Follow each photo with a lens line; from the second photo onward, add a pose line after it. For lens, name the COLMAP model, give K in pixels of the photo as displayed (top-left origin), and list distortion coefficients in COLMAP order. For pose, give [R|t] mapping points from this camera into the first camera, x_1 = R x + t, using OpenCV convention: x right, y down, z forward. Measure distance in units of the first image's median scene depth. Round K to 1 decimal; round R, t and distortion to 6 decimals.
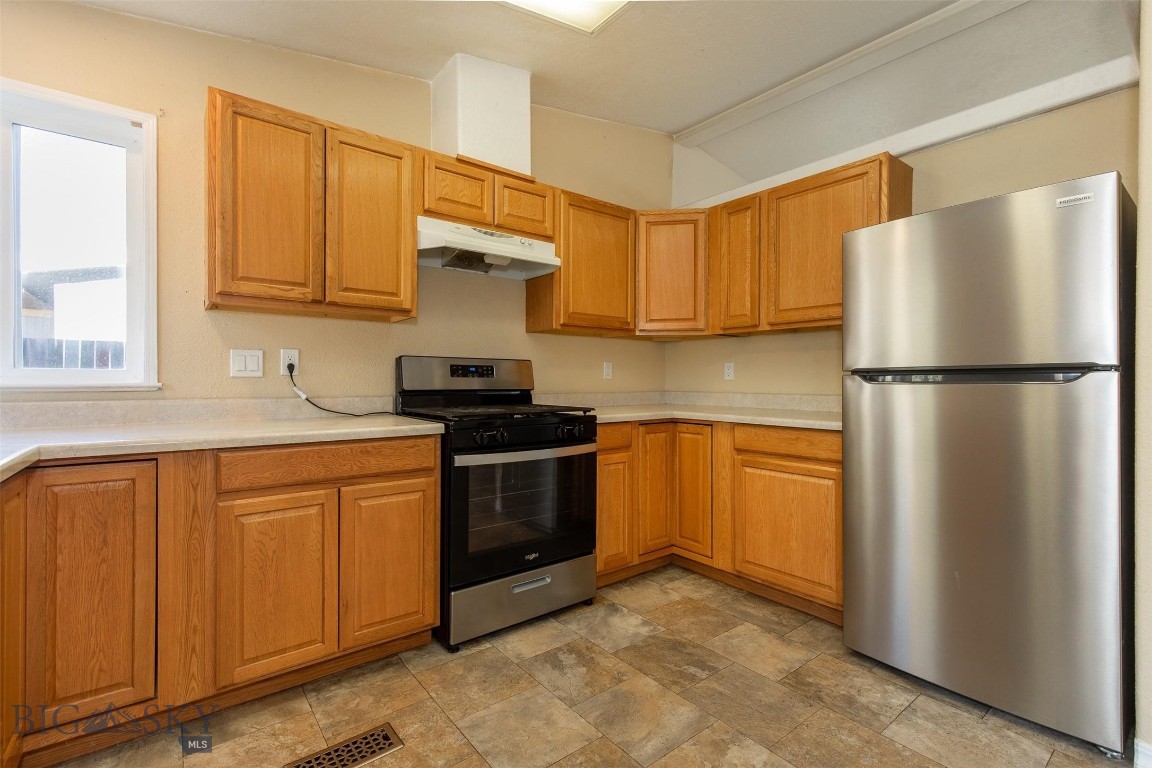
lens RADIAL K [[524.3, 0, 567.9], [0, 524.3, 381.0], [0, 0, 1]] dist [0.014878, -0.002700]
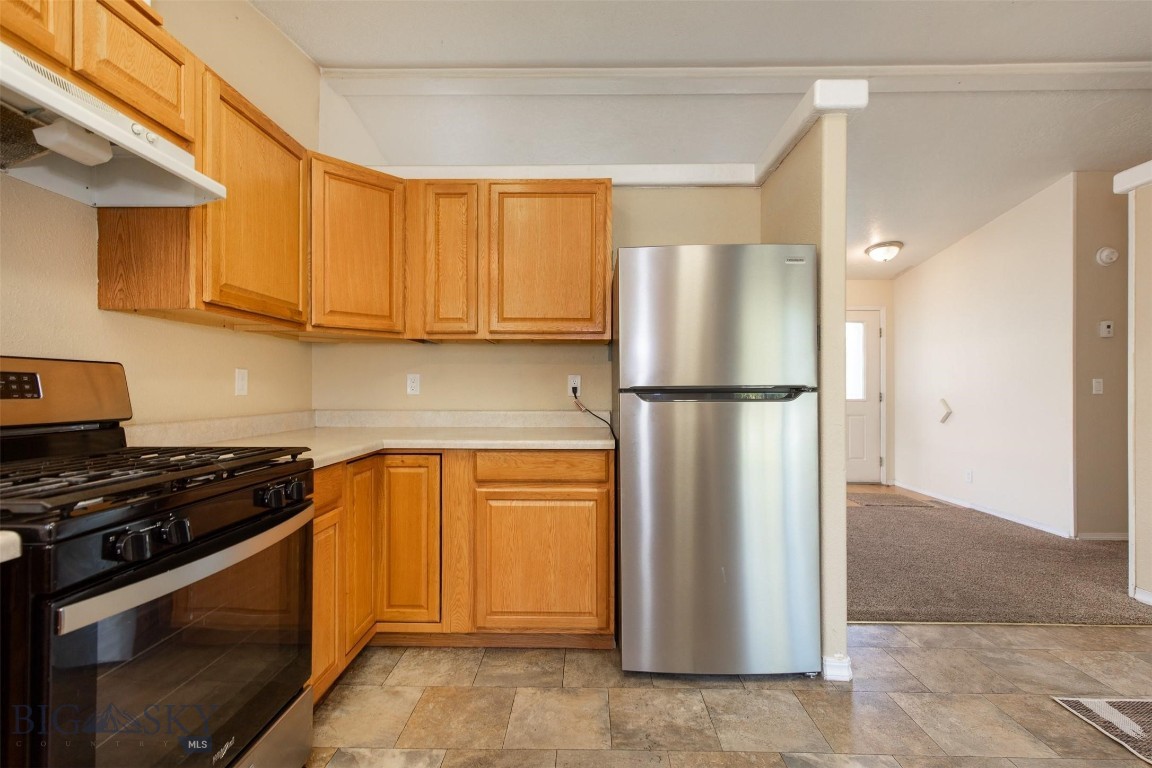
lens RADIAL K [[524.3, 0, 584.5], [0, 524.3, 386.5], [0, 0, 1]] dist [0.014878, -0.002700]
pose [[0.624832, 0.000632, 0.780759, -0.221666], [0.001426, 0.999997, -0.001950, -0.016815], [-0.780758, 0.002331, 0.624830, 0.352994]]
